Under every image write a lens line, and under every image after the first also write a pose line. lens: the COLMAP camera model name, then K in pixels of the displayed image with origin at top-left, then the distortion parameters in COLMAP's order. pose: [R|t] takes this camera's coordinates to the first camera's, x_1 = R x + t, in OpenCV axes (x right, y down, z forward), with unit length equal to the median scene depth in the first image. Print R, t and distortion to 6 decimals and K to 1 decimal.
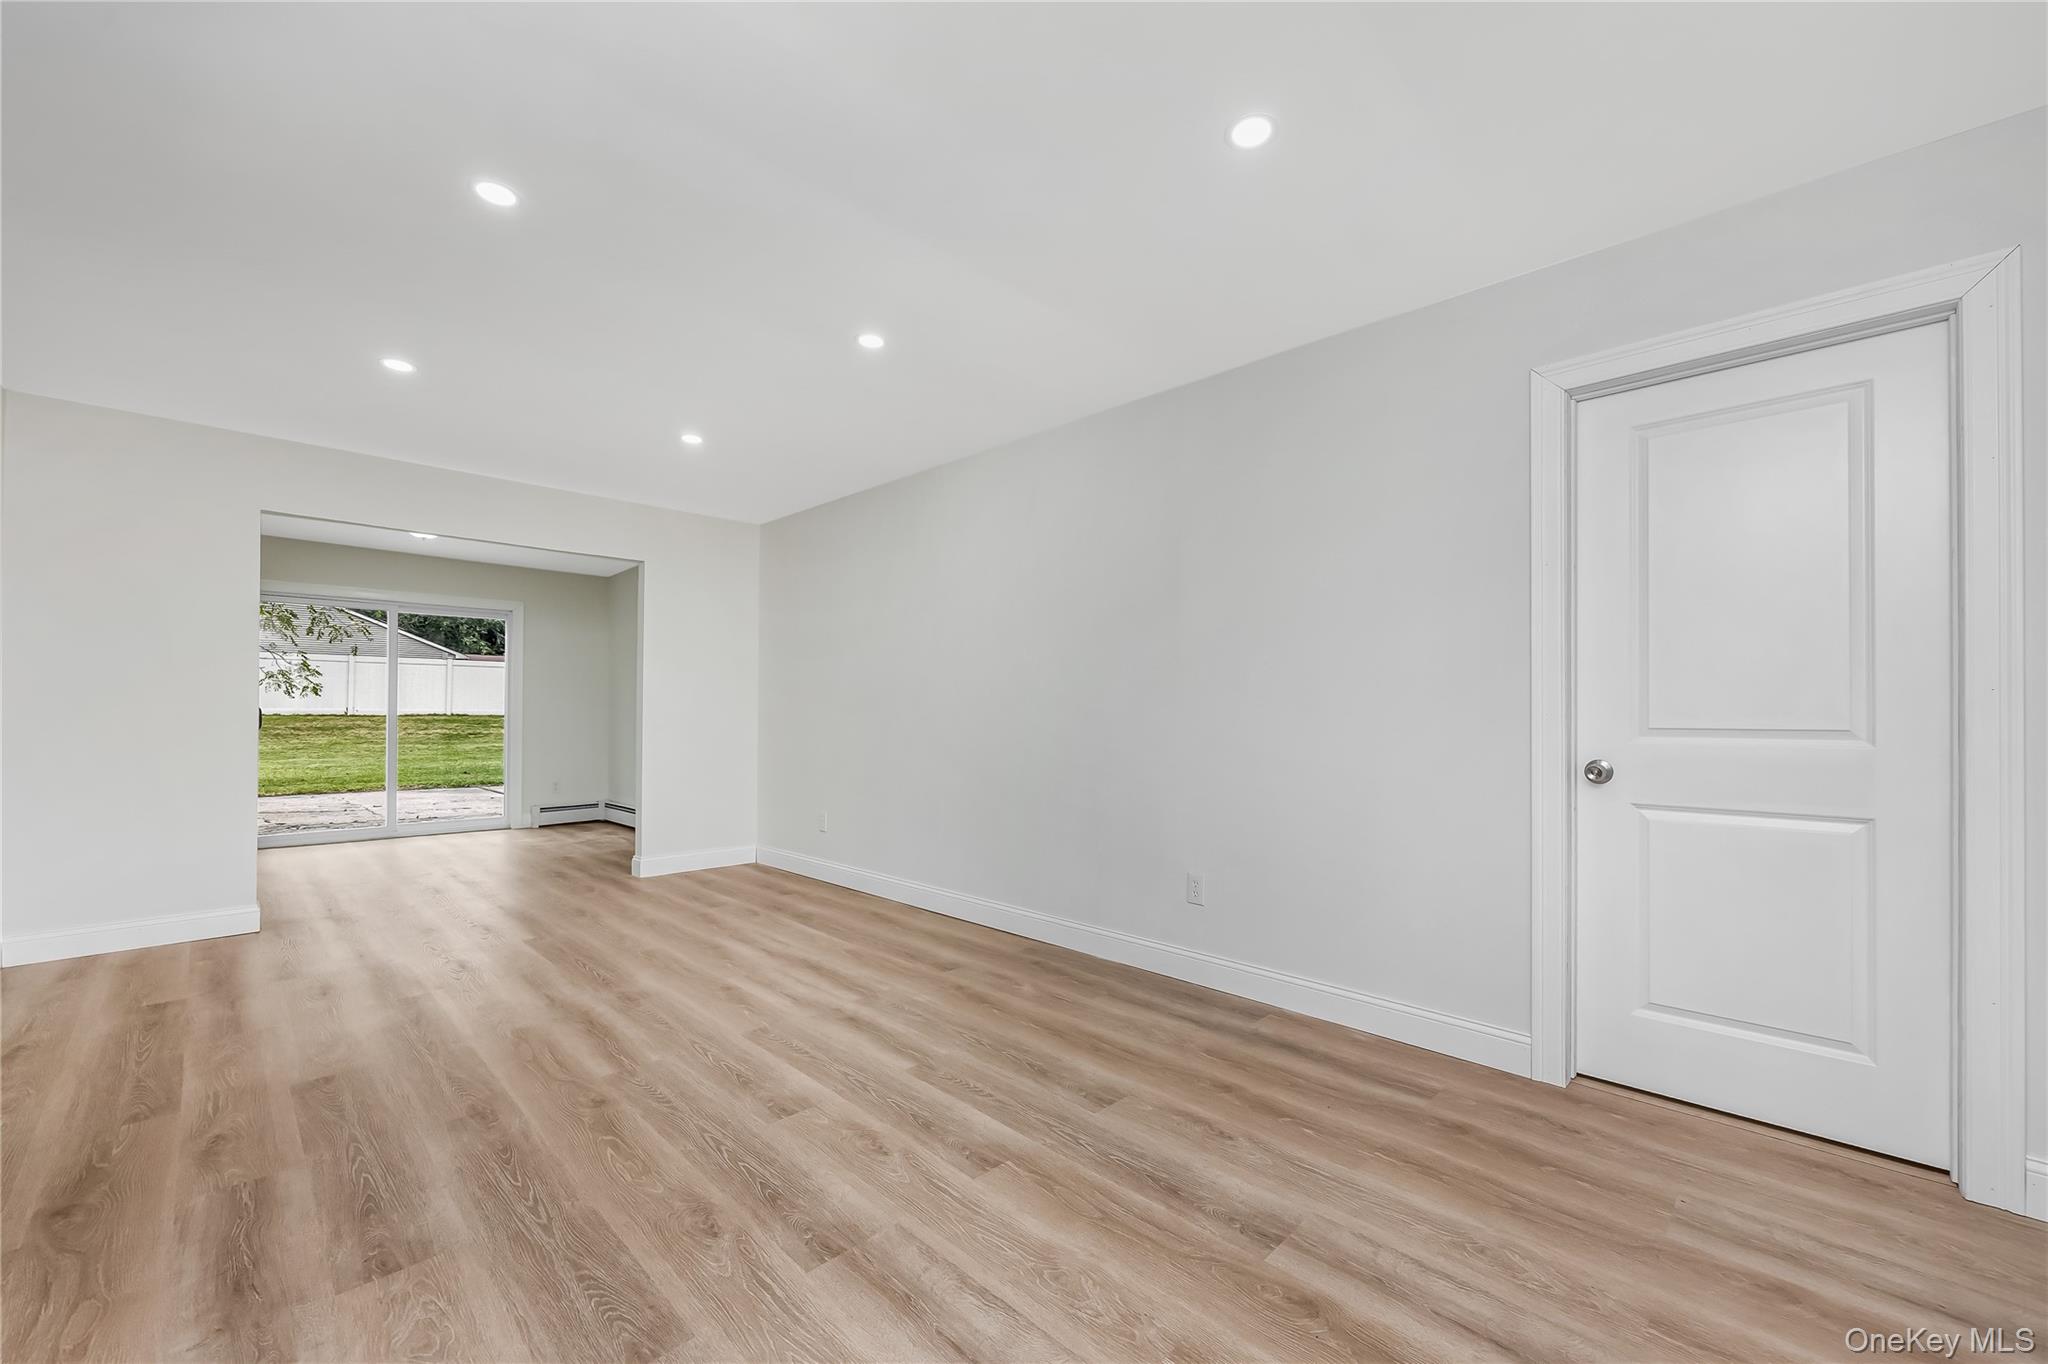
lens RADIAL K [[810.2, 0, 1032.2], [0, 810.2, 708.8], [0, 0, 1]] dist [-0.001081, 0.000352]
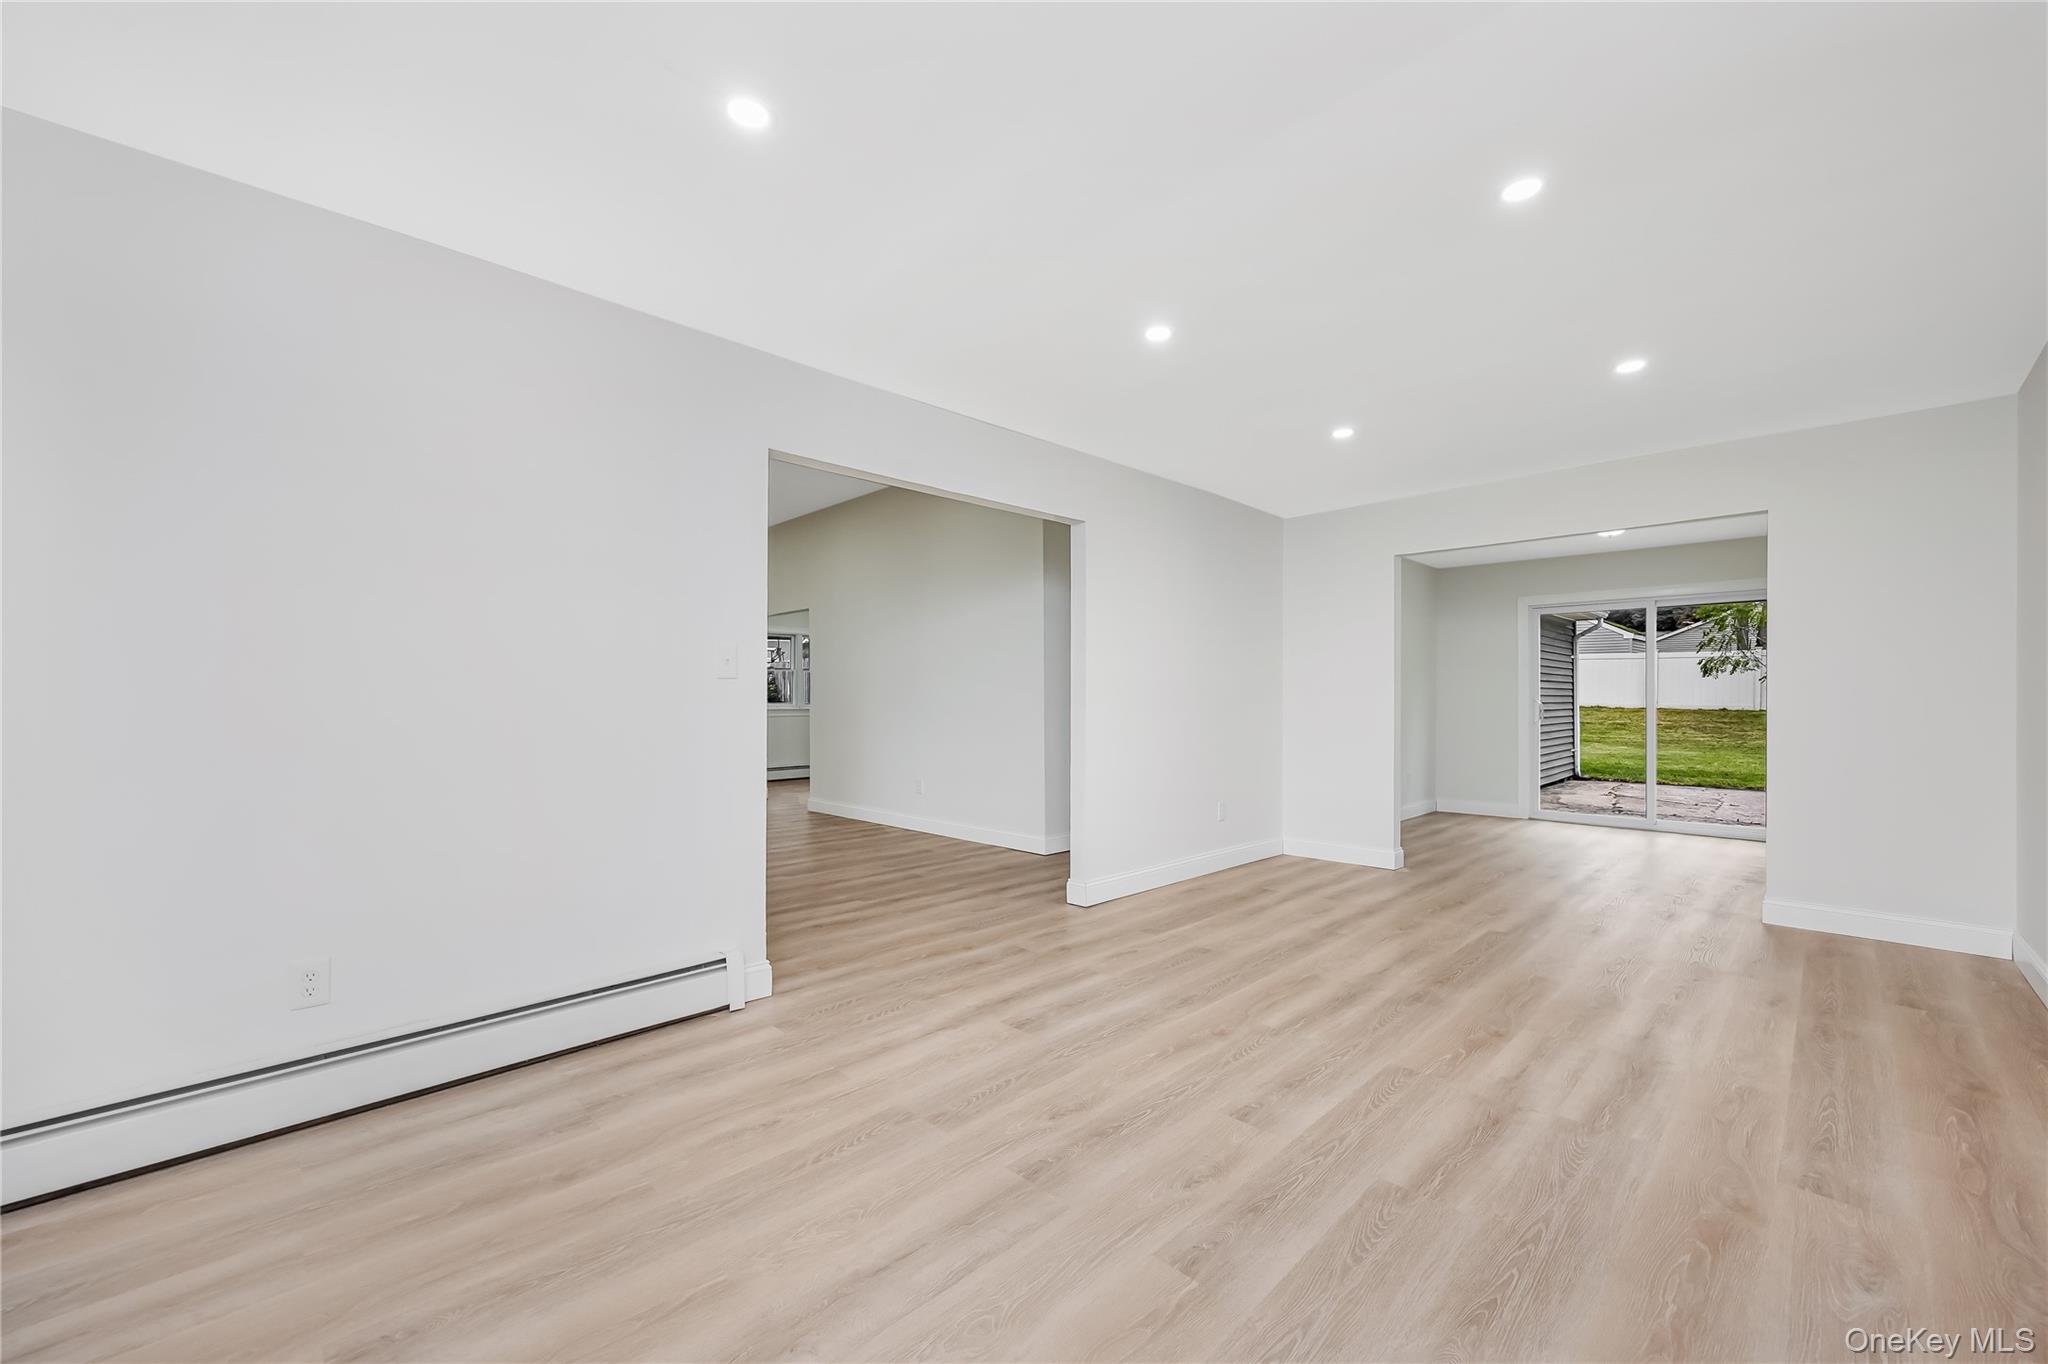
lens RADIAL K [[792.3, 0, 1031.7], [0, 792.3, 693.8], [0, 0, 1]] dist [-0.001157, -0.000412]
pose [[-0.011381, -0.013204, -0.999848, 0.495552], [0.002132, 0.999910, -0.013229, -0.000256], [0.999933, -0.002282, -0.011352, 0.565700]]
